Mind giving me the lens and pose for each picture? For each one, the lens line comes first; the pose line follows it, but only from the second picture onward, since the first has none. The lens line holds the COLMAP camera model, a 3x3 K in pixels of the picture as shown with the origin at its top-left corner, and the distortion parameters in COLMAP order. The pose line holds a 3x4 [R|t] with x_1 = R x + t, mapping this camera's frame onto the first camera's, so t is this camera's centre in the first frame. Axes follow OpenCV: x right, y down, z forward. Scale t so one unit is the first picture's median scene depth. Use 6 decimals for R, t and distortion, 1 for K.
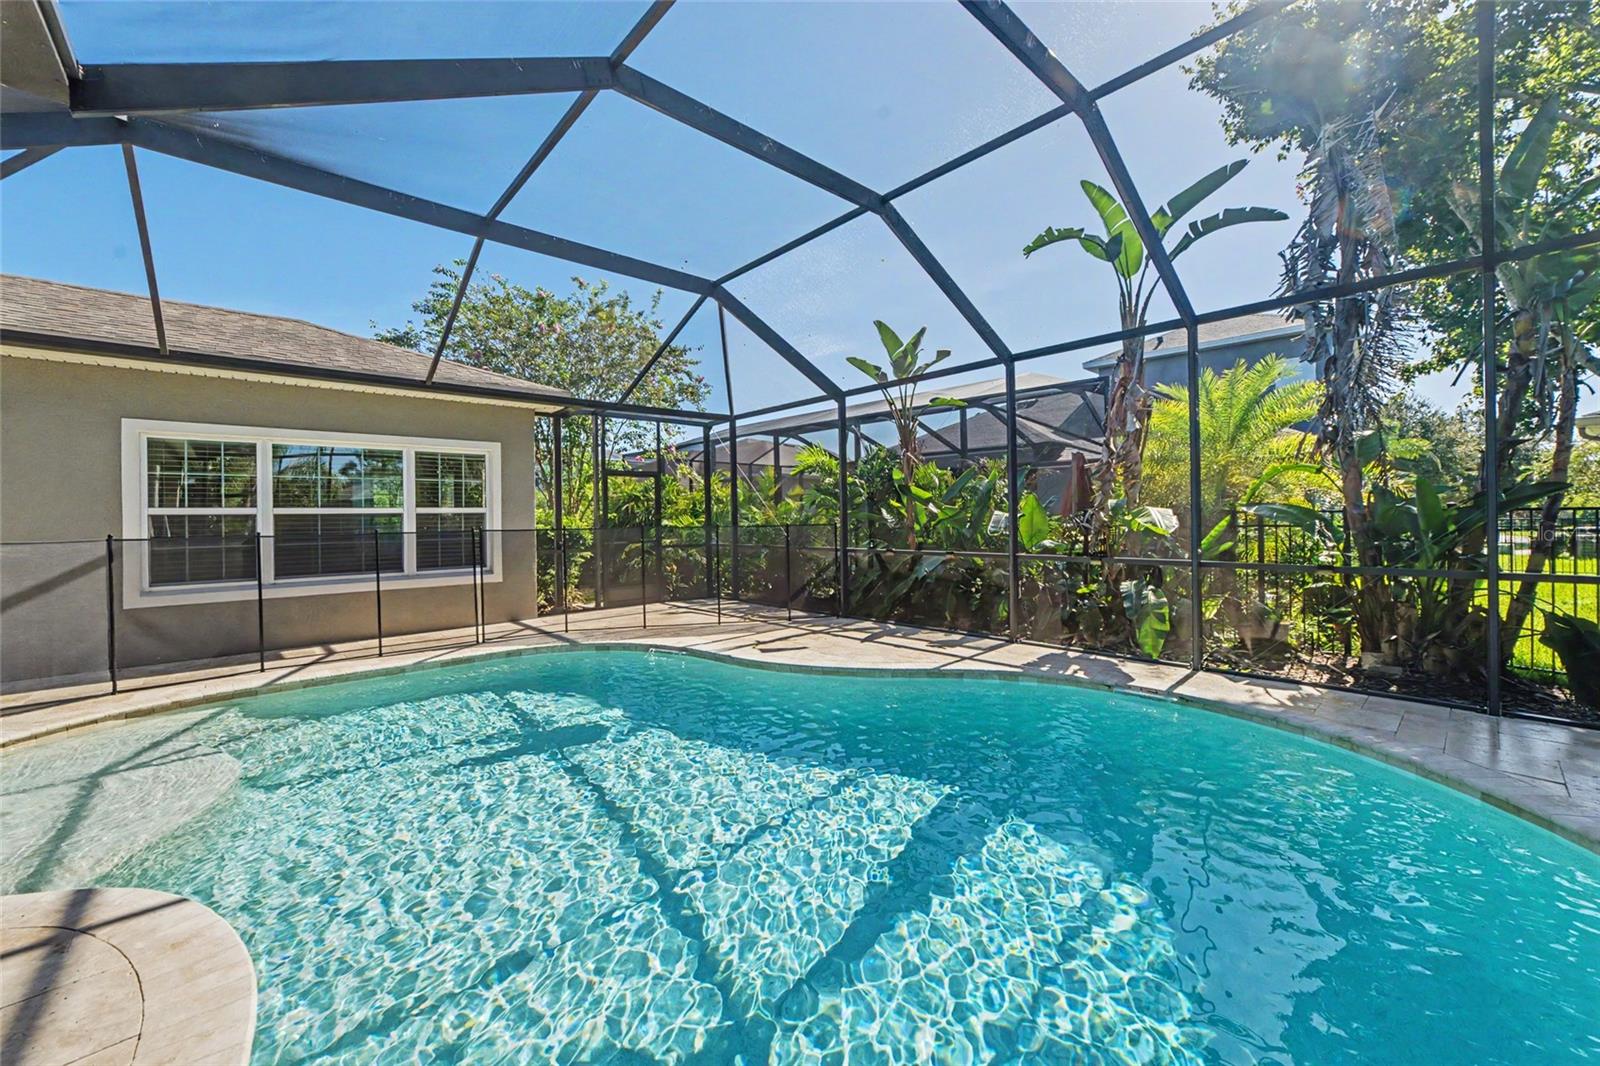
lens RADIAL K [[626.8, 0, 797.4], [0, 626.8, 526.7], [0, 0, 1]] dist [-0.017090, 0.005452]
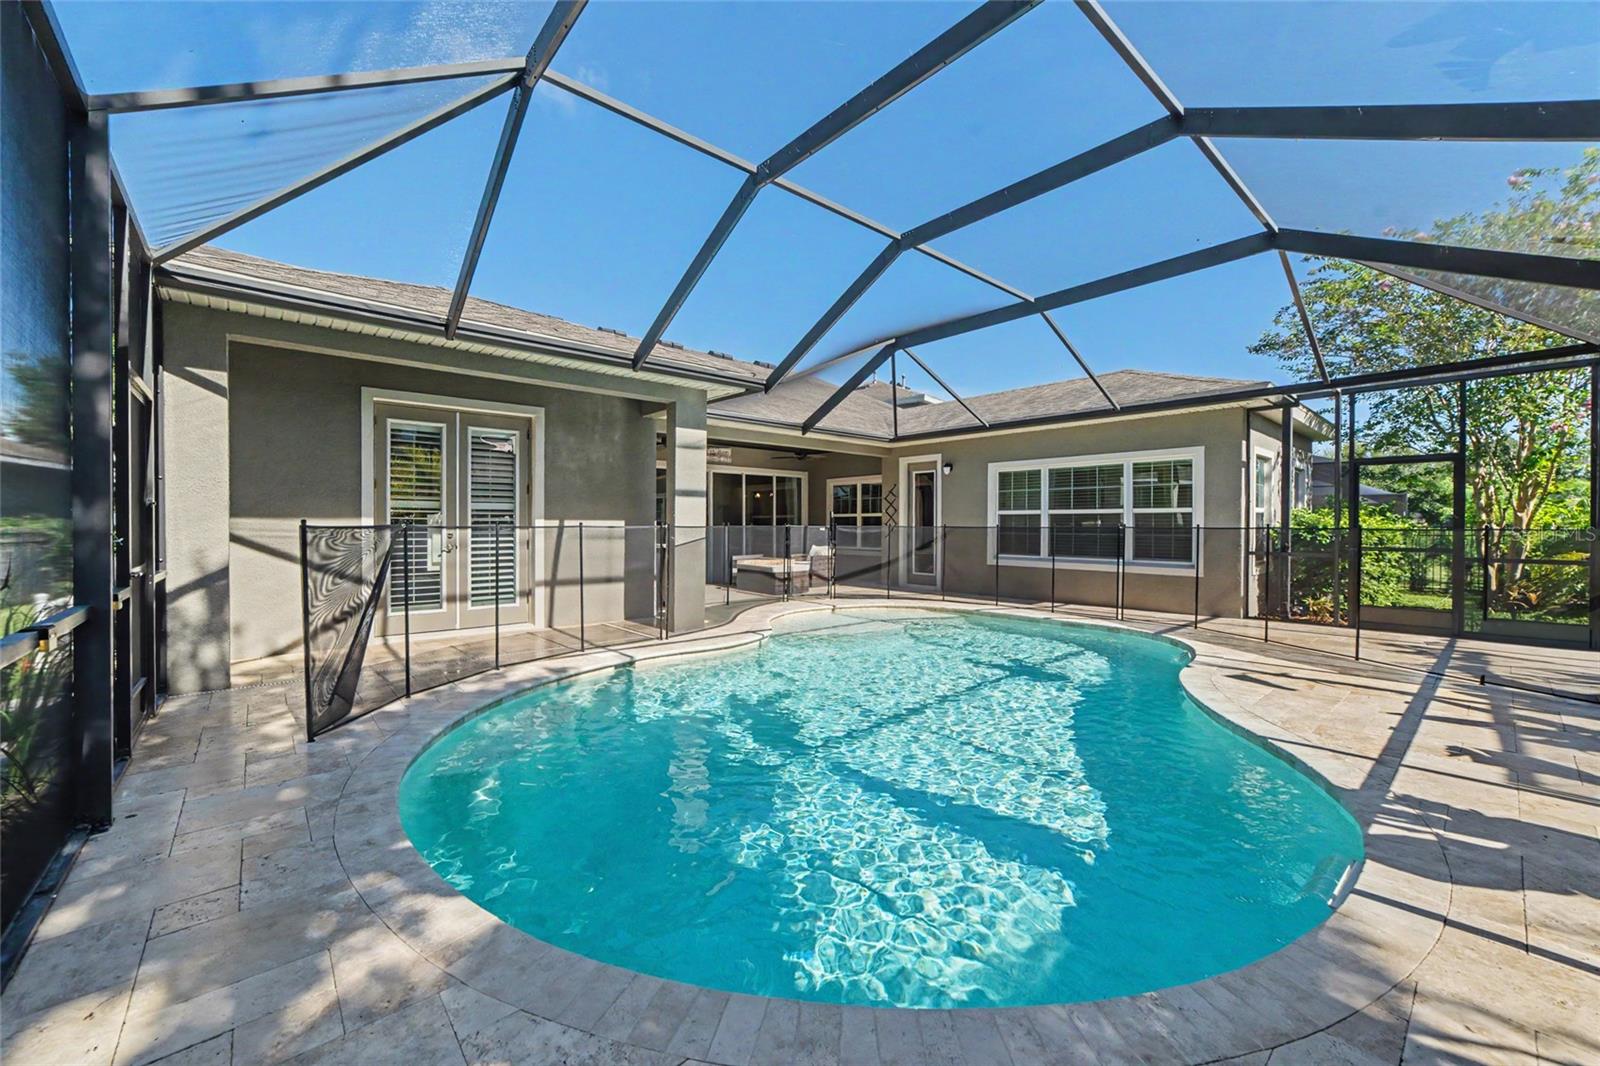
lens RADIAL K [[626.8, 0, 797.4], [0, 626.8, 526.7], [0, 0, 1]] dist [-0.017090, 0.005452]
pose [[-0.011267, 0.023416, -0.999662, 0.622718], [-0.008248, 0.999690, 0.023510, -0.016511], [0.999903, 0.008510, -0.011070, 0.326830]]
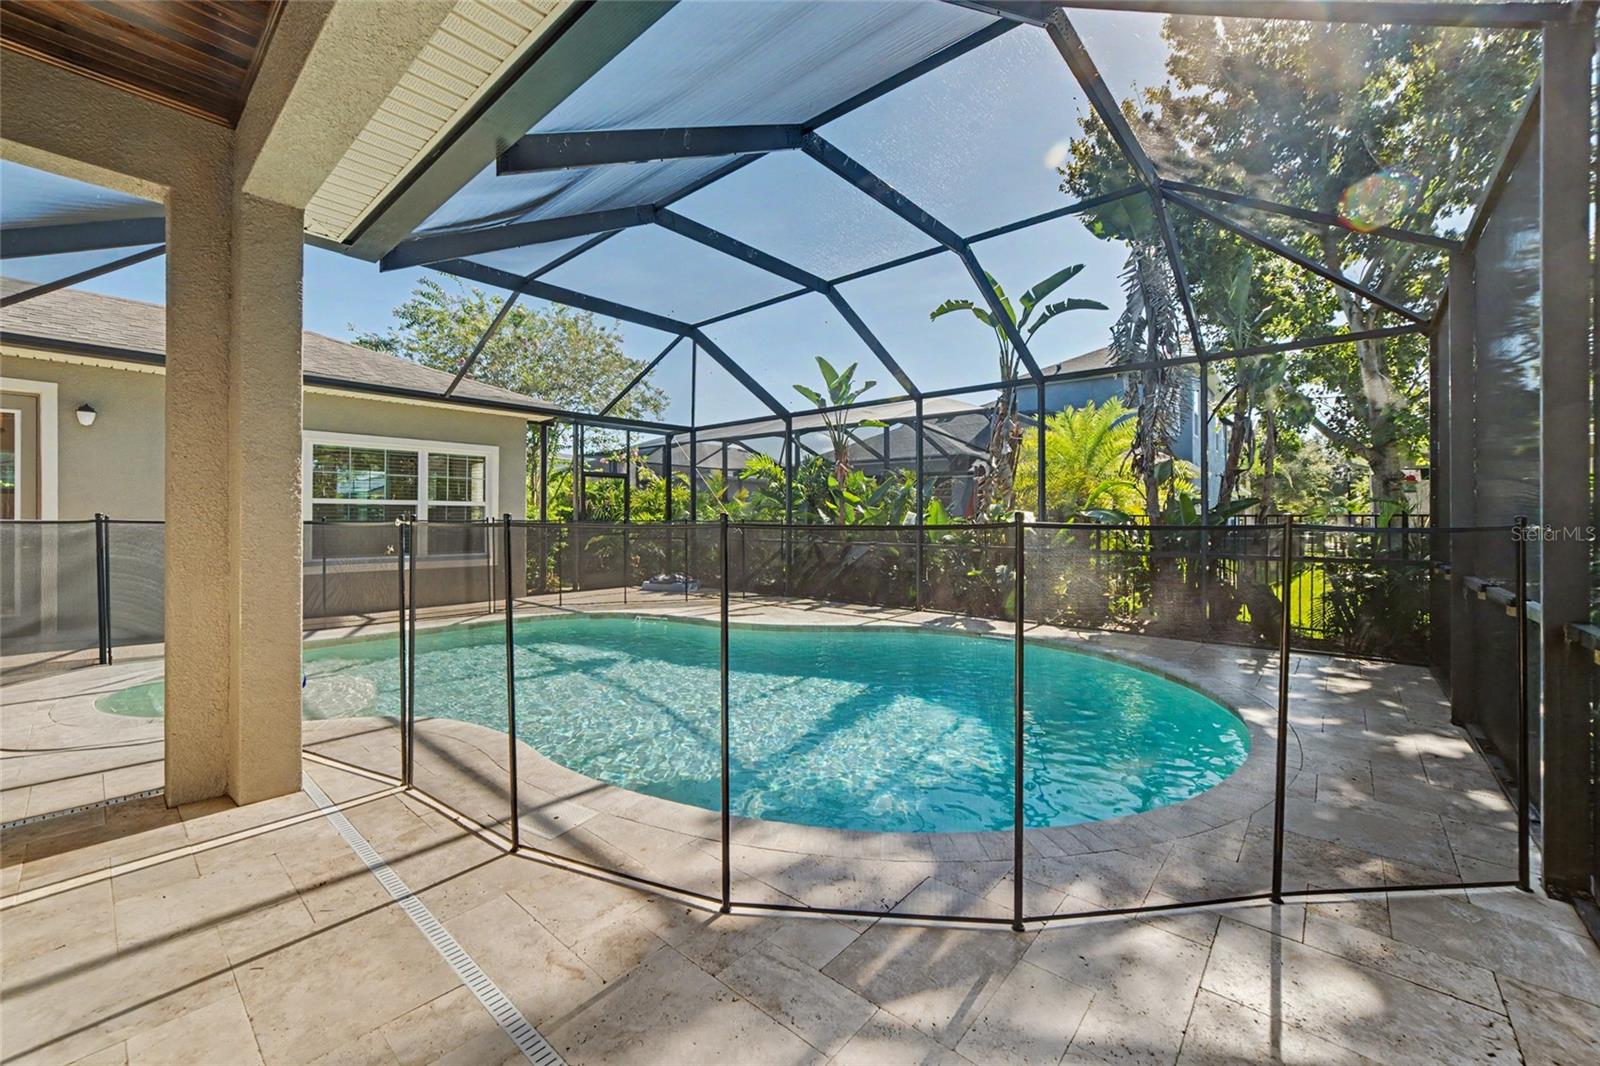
lens RADIAL K [[626.8, 0, 797.4], [0, 626.8, 526.7], [0, 0, 1]] dist [-0.017090, 0.005452]
pose [[0.993629, 0.014817, 0.111720, -0.048677], [-0.014422, 0.999887, -0.004335, 0.013069], [-0.111772, 0.002696, 0.993730, -0.233371]]
